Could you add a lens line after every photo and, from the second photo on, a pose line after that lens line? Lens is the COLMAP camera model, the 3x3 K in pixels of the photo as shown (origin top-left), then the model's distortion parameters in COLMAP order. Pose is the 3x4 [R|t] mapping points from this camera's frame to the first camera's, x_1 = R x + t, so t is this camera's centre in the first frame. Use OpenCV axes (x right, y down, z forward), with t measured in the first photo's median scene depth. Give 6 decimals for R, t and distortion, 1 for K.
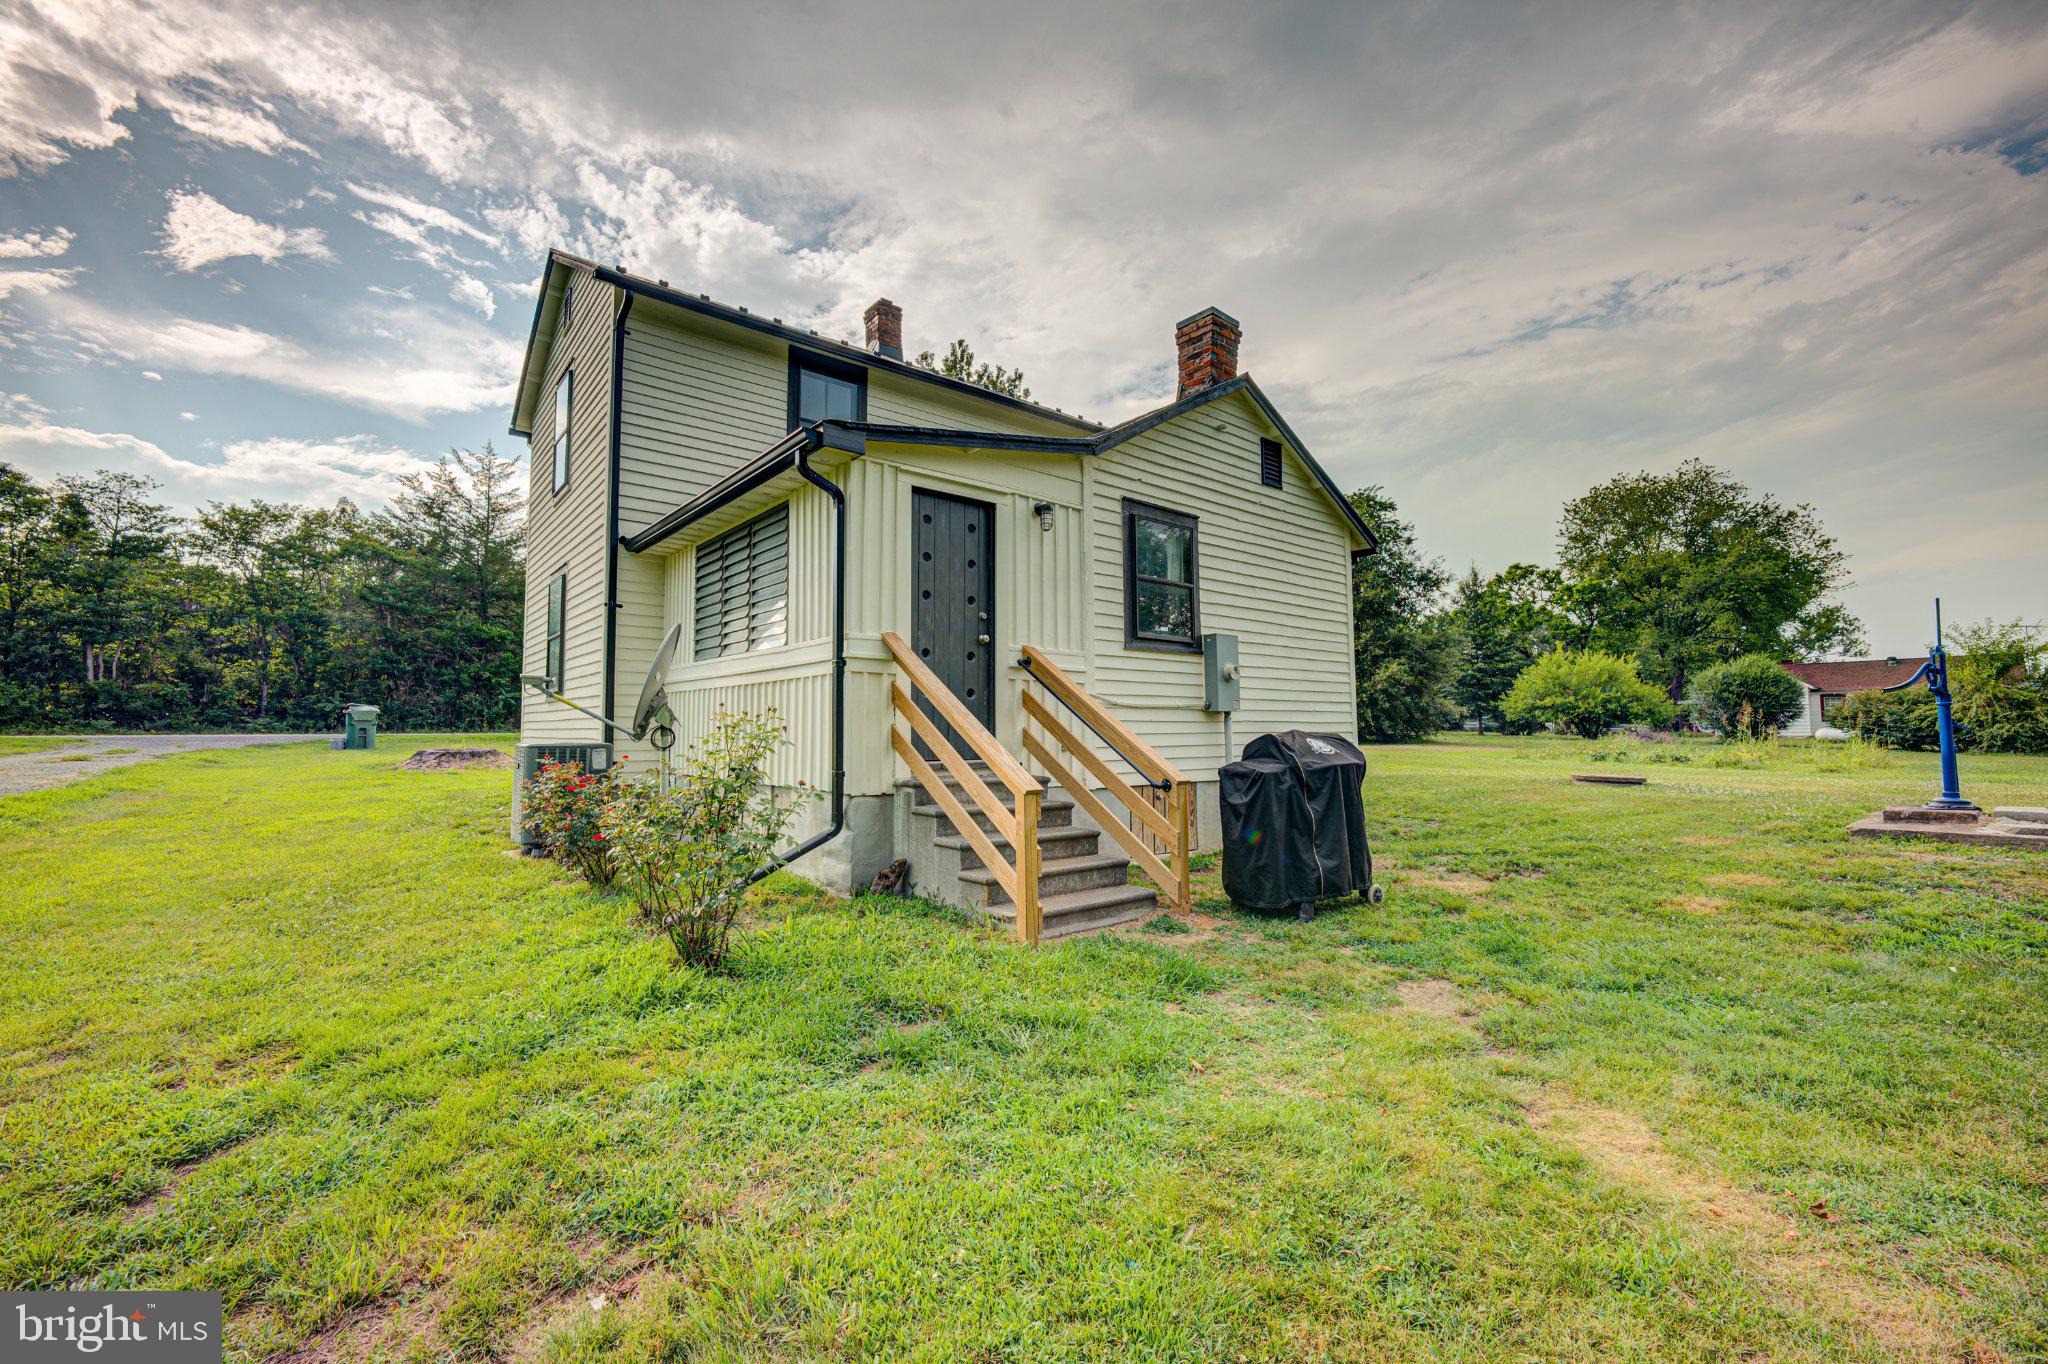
lens RADIAL K [[829.6, 0, 1027.2], [0, 829.6, 676.3], [0, 0, 1]] dist [-0.008694, -0.000455]
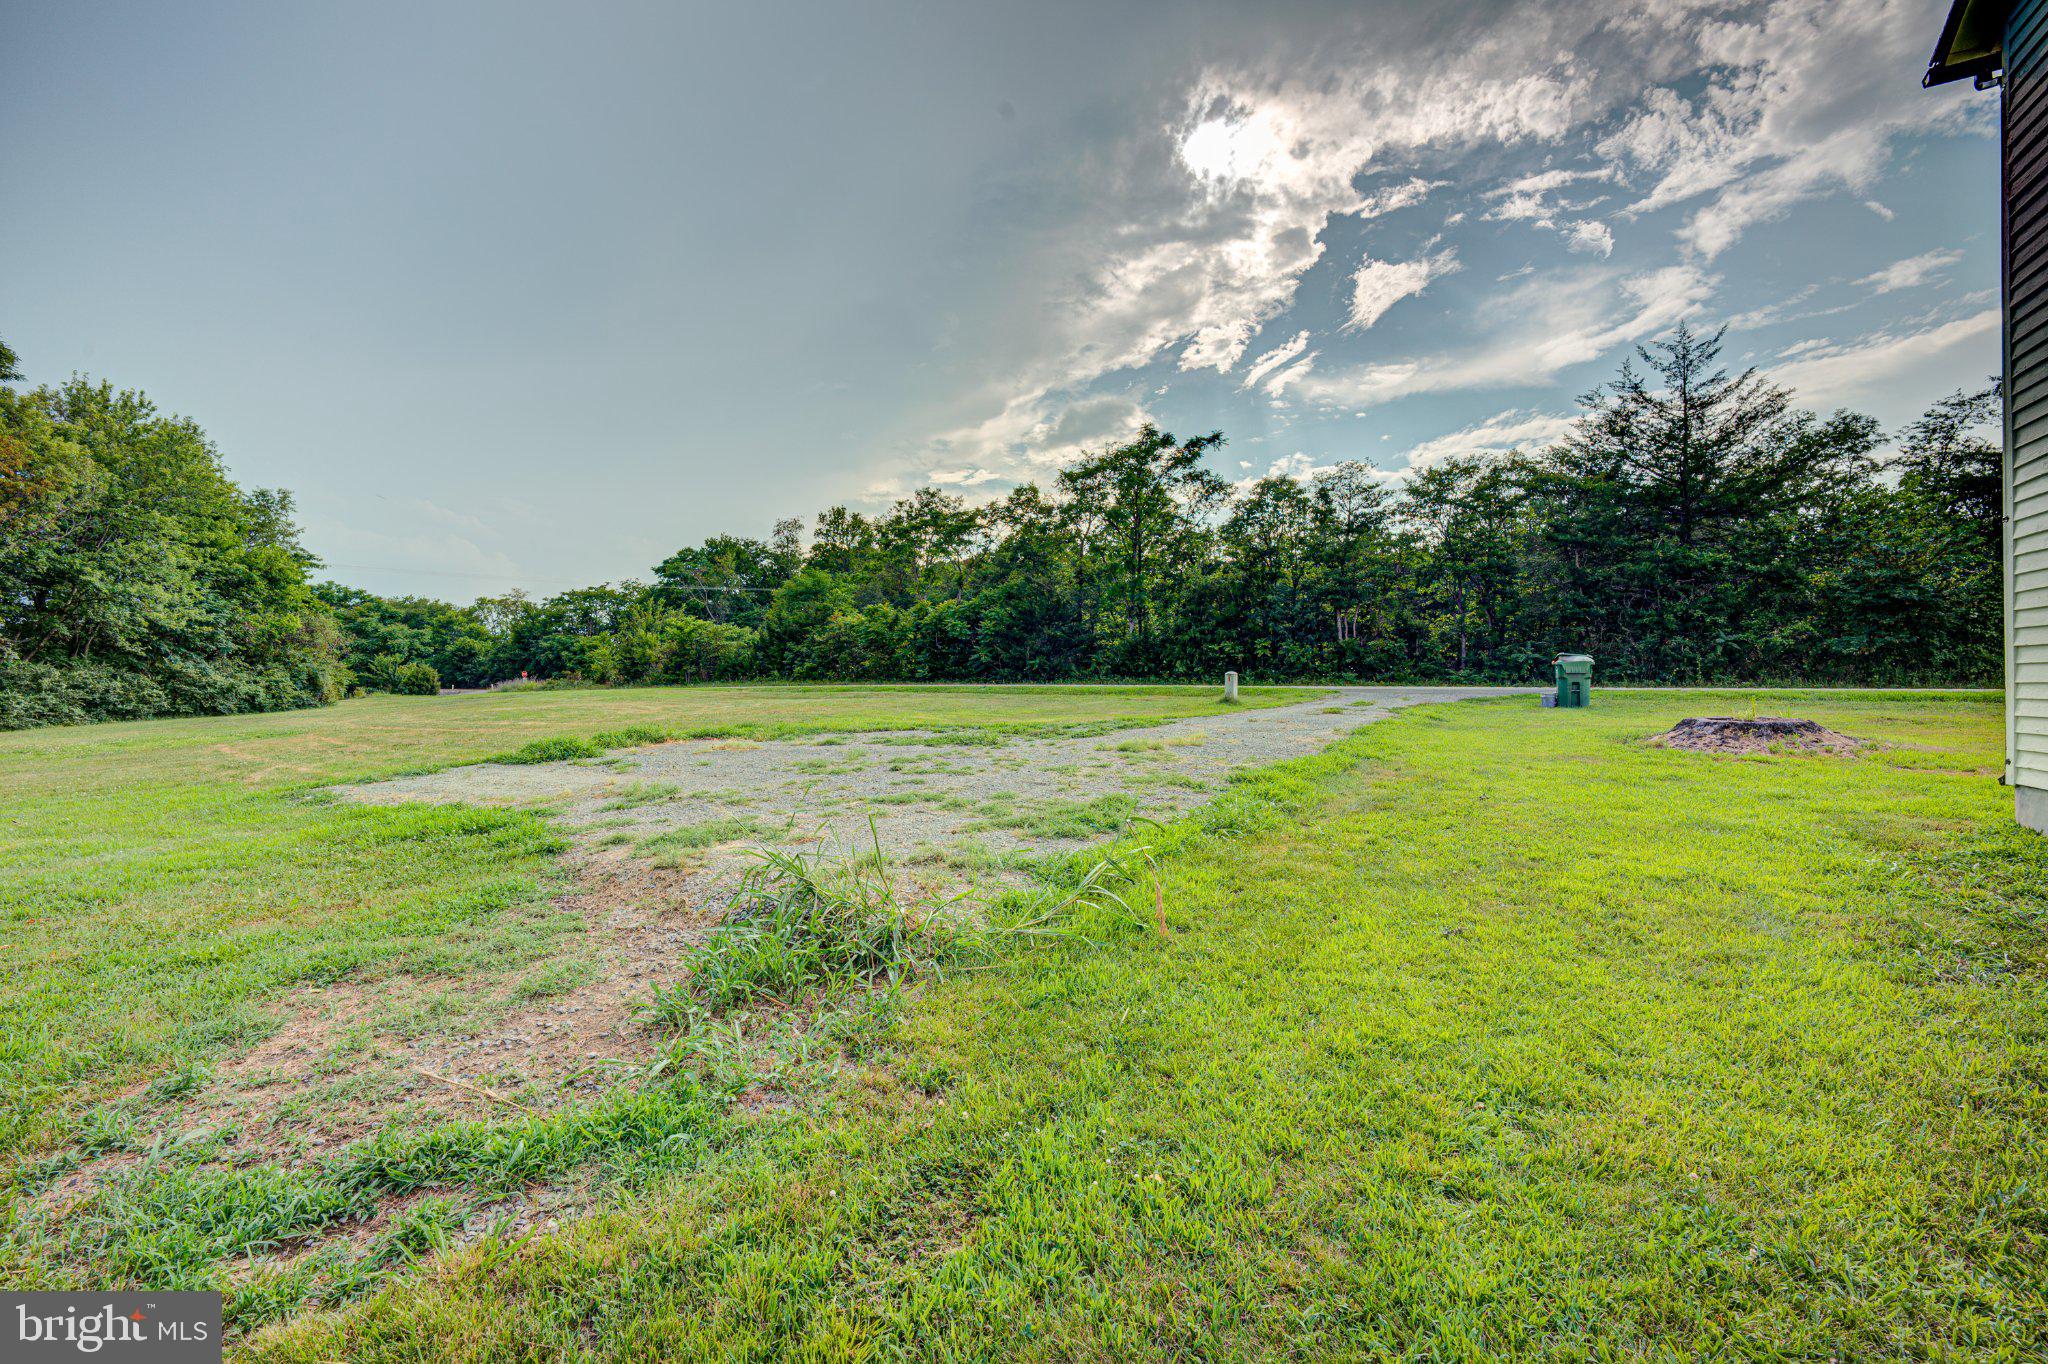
lens RADIAL K [[829.6, 0, 1027.2], [0, 829.6, 676.3], [0, 0, 1]] dist [-0.008694, -0.000455]
pose [[0.354942, 0.001003, -0.934888, -0.161410], [0.055359, 0.998222, 0.022089, 0.006016], [0.933248, -0.059595, 0.354256, 0.130558]]
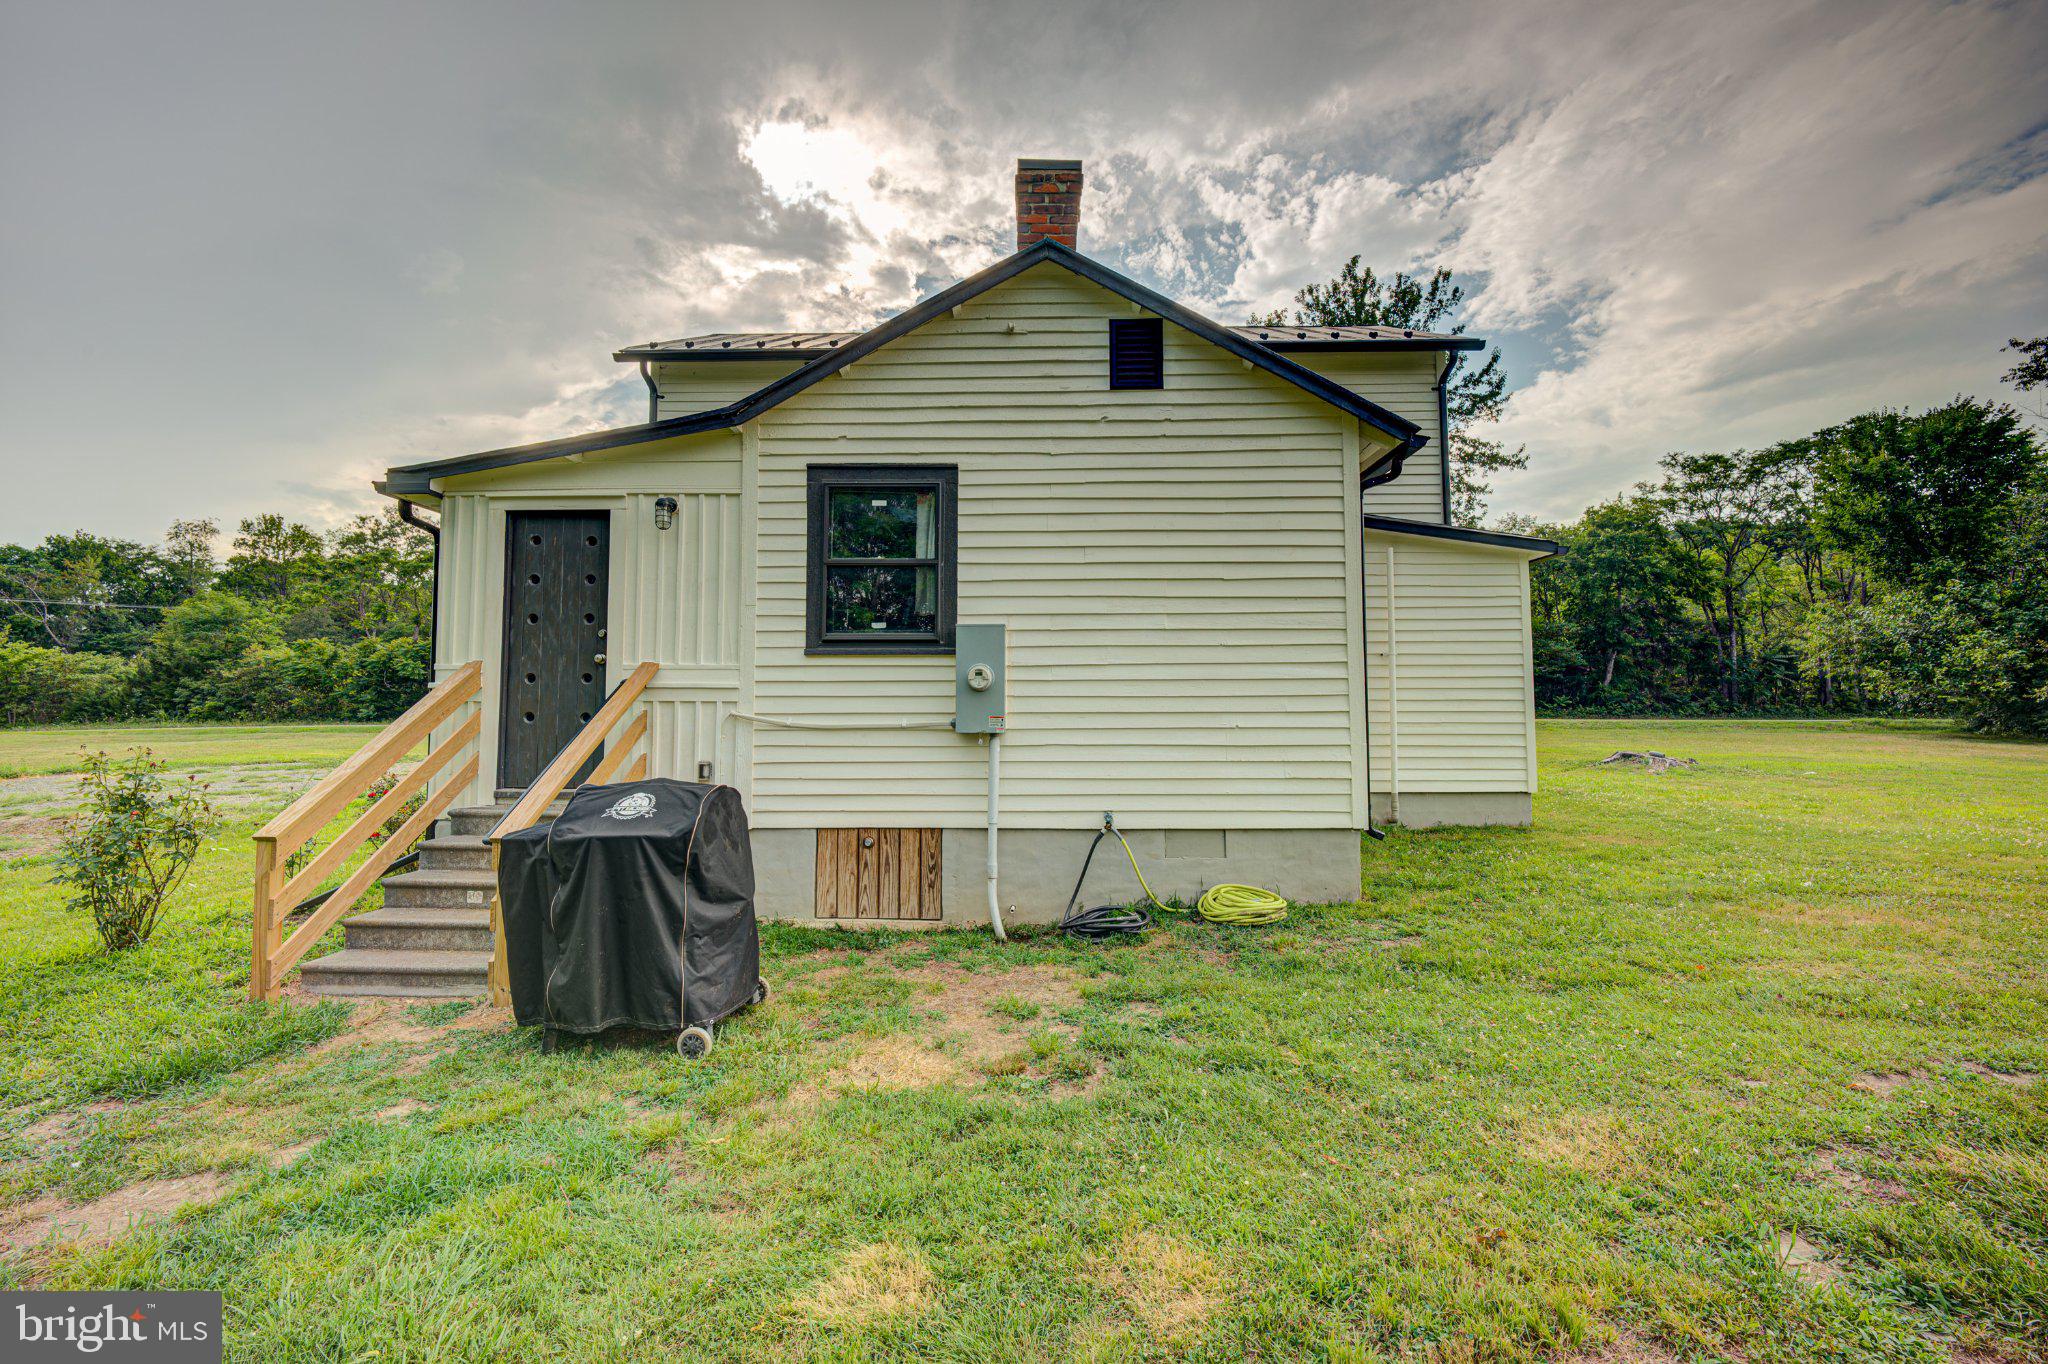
lens RADIAL K [[837.6, 0, 1015.9], [0, 837.6, 668.0], [0, 0, 1]] dist [-0.002026, -0.000027]
pose [[0.757761, -0.034259, -0.651632, 0.179404], [0.043533, 0.999050, -0.001901, -0.002484], [0.651078, -0.026927, 0.758533, 0.116917]]
